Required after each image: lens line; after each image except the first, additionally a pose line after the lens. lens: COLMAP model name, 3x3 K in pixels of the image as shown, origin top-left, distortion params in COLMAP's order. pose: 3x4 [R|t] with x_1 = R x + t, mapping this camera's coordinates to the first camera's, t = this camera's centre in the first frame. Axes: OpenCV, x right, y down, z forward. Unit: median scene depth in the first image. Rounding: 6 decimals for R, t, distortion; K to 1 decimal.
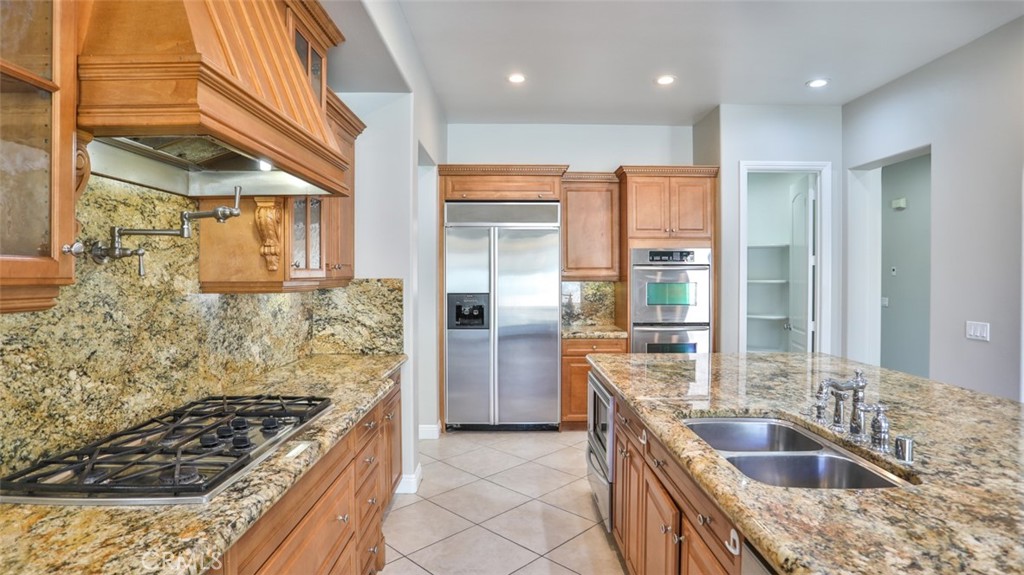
lens RADIAL K [[535.4, 0, 510.0], [0, 535.4, 281.7], [0, 0, 1]] dist [-0.065891, 0.025700]
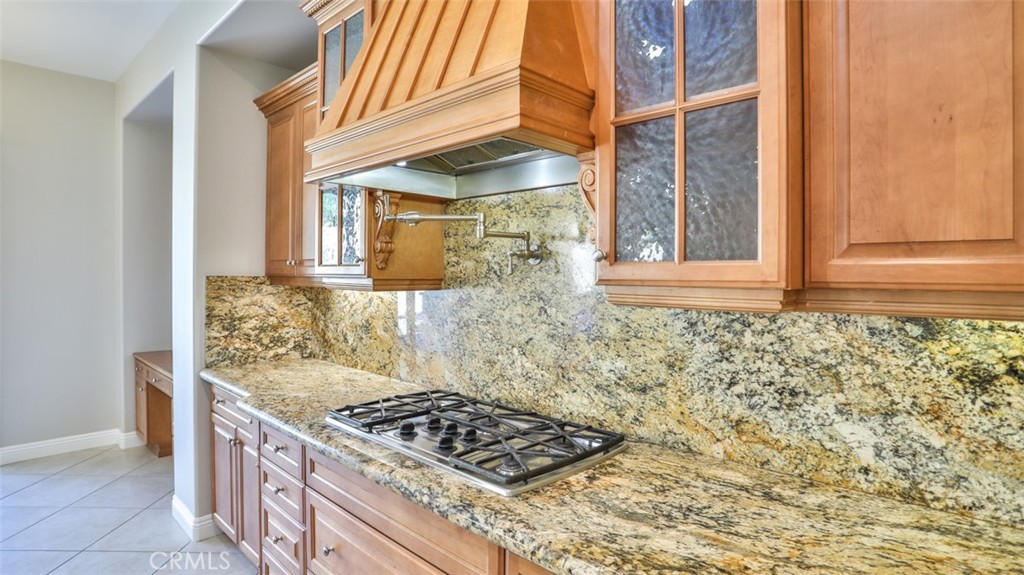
lens RADIAL K [[535.4, 0, 504.6], [0, 535.4, 281.4], [0, 0, 1]] dist [-0.065891, 0.025700]
pose [[-0.701749, 0.007890, -0.712380, 0.105095], [-0.012782, 0.999638, 0.023663, -0.021967], [0.712309, 0.025712, -0.701395, 1.633204]]
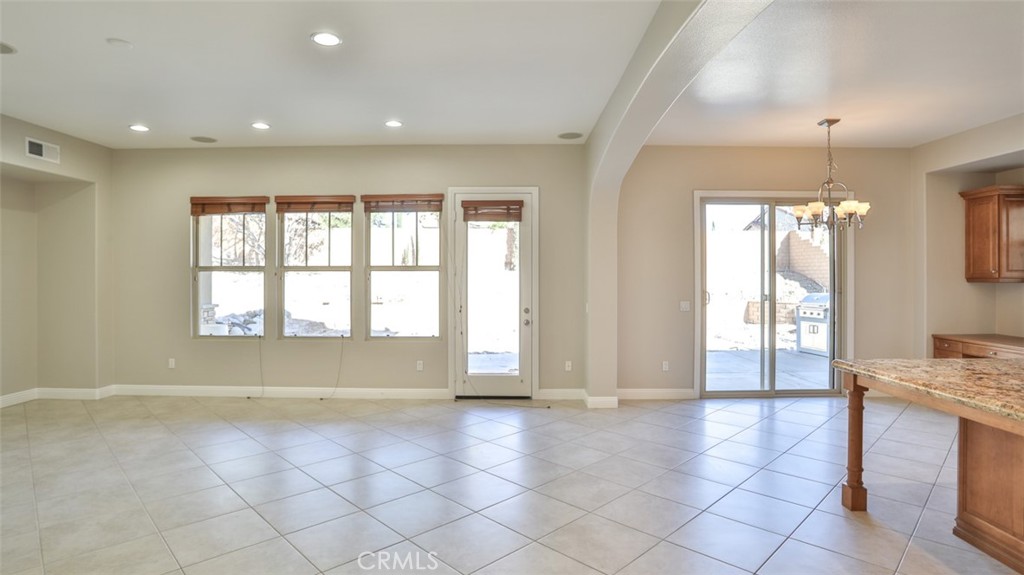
lens RADIAL K [[535.4, 0, 512.3], [0, 535.4, 280.4], [0, 0, 1]] dist [-0.065891, 0.025700]
pose [[-0.999975, 0.001099, 0.007034, 2.291039], [0.001232, 0.999821, 0.018887, -0.036150], [-0.007012, 0.018895, -0.999797, 2.133865]]
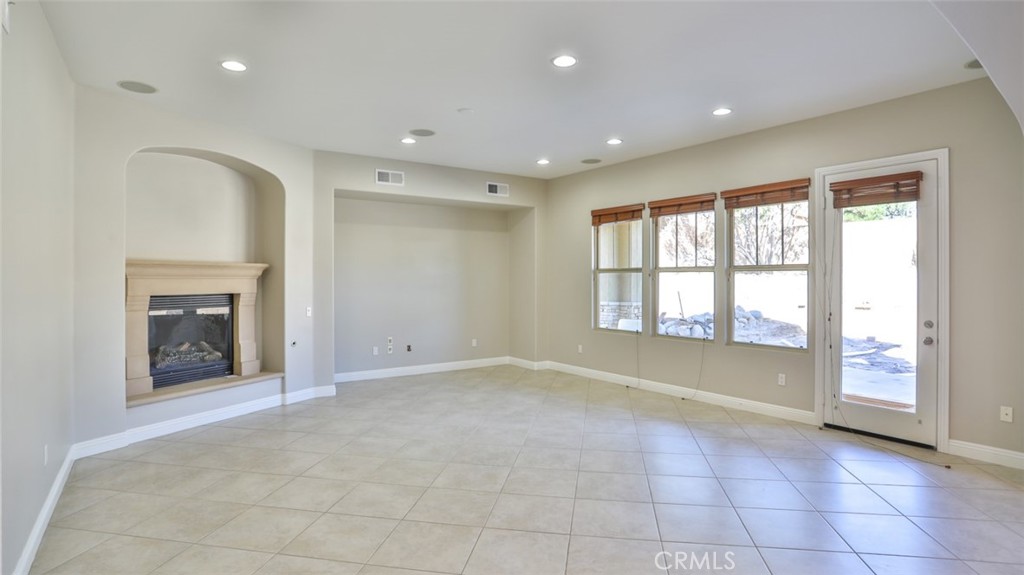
lens RADIAL K [[535.4, 0, 508.1], [0, 535.4, 281.5], [0, 0, 1]] dist [-0.065891, 0.025700]
pose [[-0.572661, -0.002707, 0.819788, 1.364146], [0.012537, 0.999849, 0.012060, -0.026172], [-0.819697, 0.017184, -0.572540, 1.624523]]
